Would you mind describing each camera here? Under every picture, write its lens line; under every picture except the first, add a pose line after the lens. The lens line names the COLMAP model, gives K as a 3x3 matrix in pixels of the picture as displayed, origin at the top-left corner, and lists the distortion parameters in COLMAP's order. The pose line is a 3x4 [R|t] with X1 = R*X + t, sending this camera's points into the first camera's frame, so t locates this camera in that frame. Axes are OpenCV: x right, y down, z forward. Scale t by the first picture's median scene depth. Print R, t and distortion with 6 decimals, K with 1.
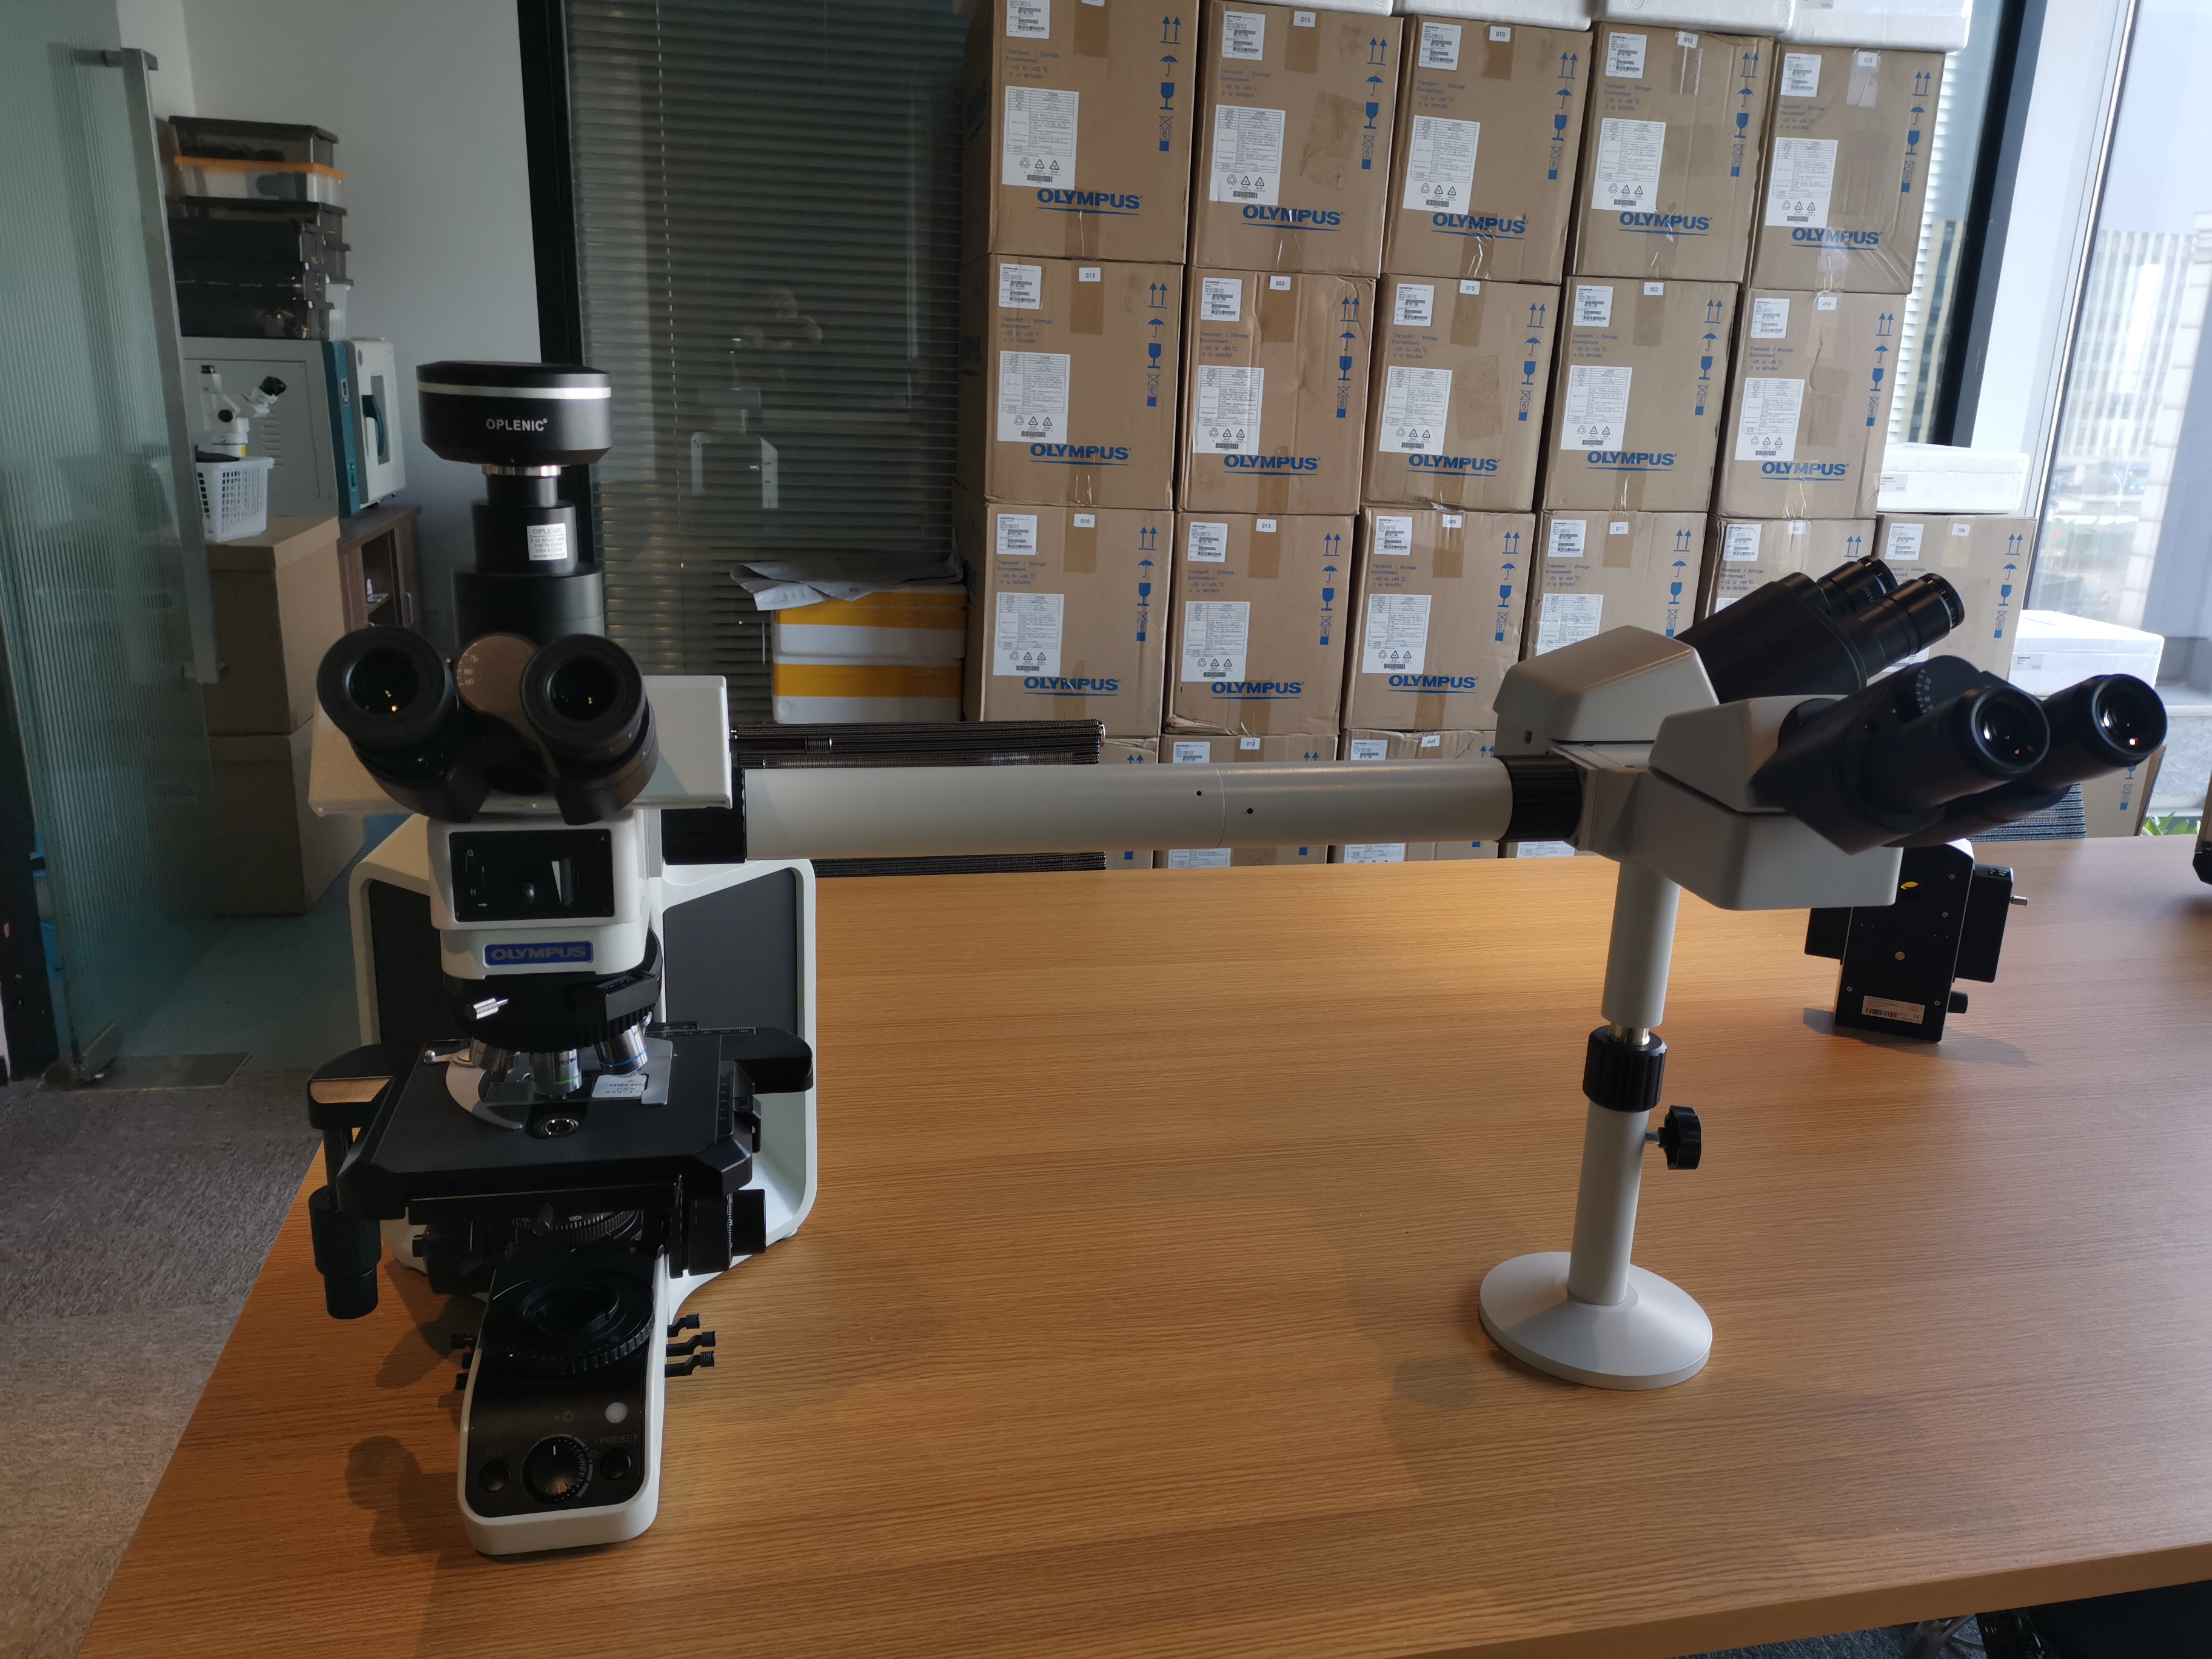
lens RADIAL K [[1698.0, 0, 1106.0], [0, 1698.0, 829.5], [0, 0, 1]] dist [0.074876, -0.089790]
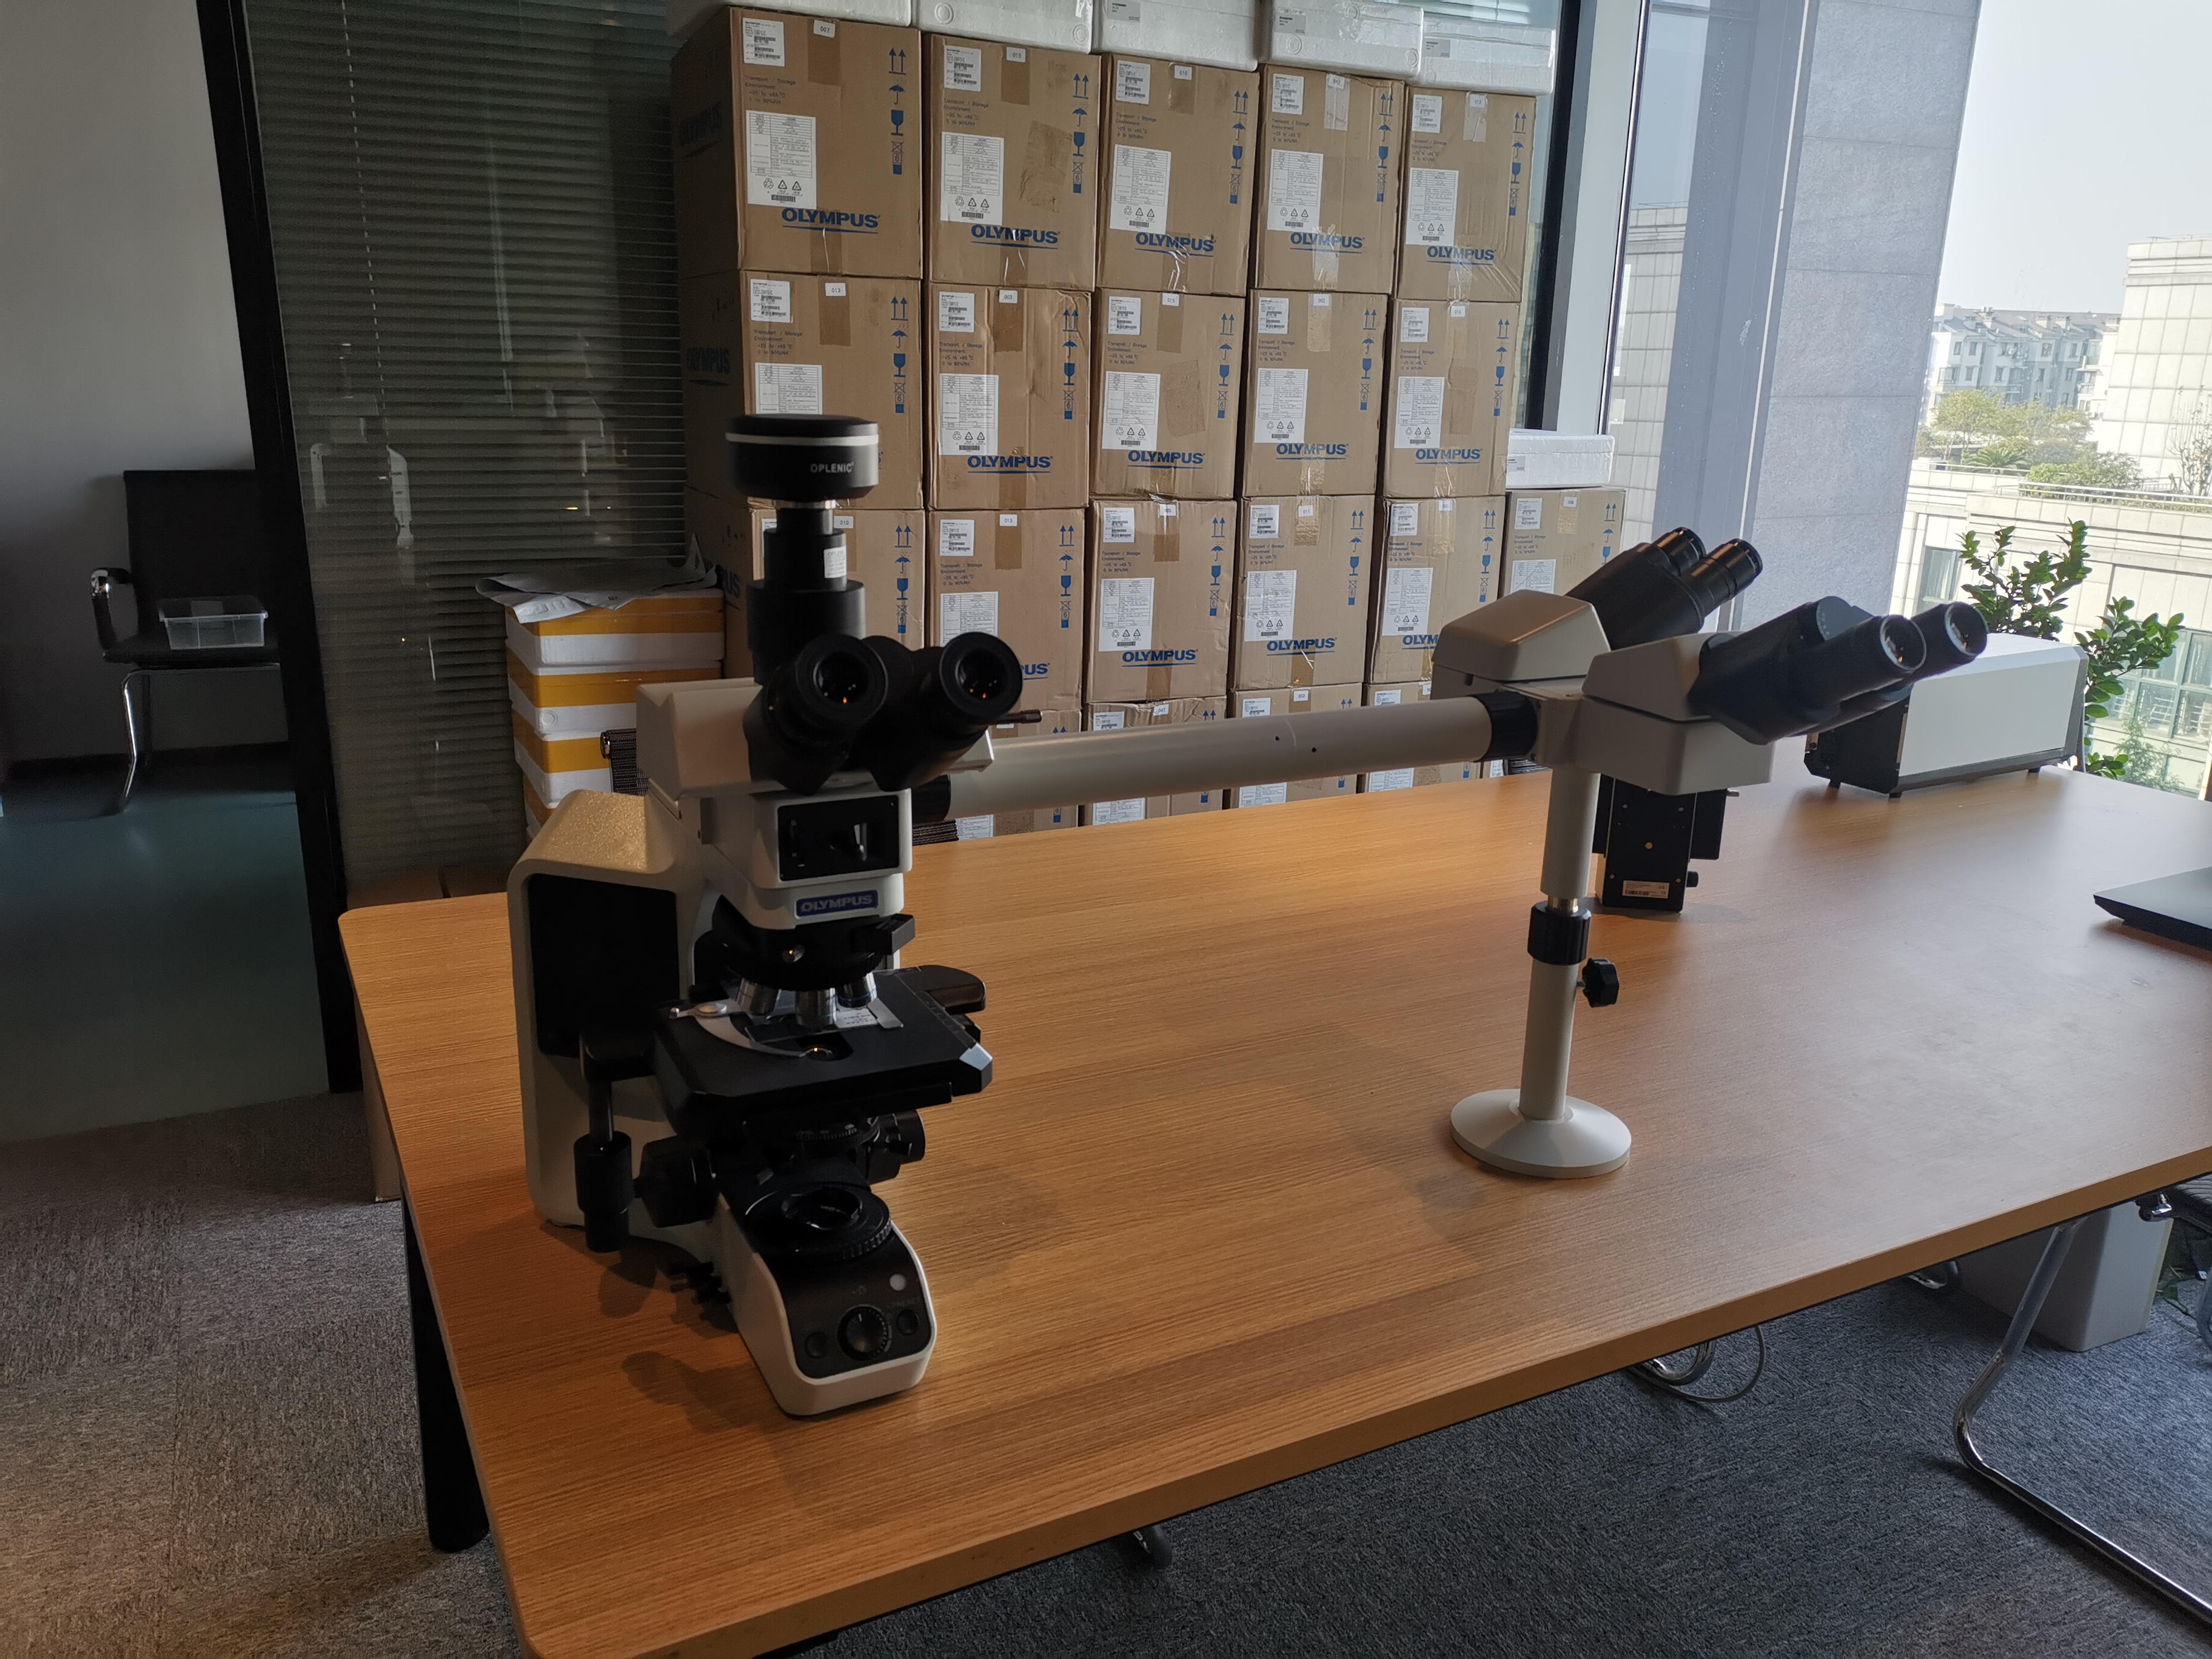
lens RADIAL K [[1698.0, 0, 1106.0], [0, 1698.0, 829.5], [0, 0, 1]] dist [0.074876, -0.089790]
pose [[0.965172, -0.084591, 0.247564, -0.136209], [0.083178, 0.996403, 0.016182, 0.005201], [-0.248043, 0.004974, 0.968736, -0.065024]]
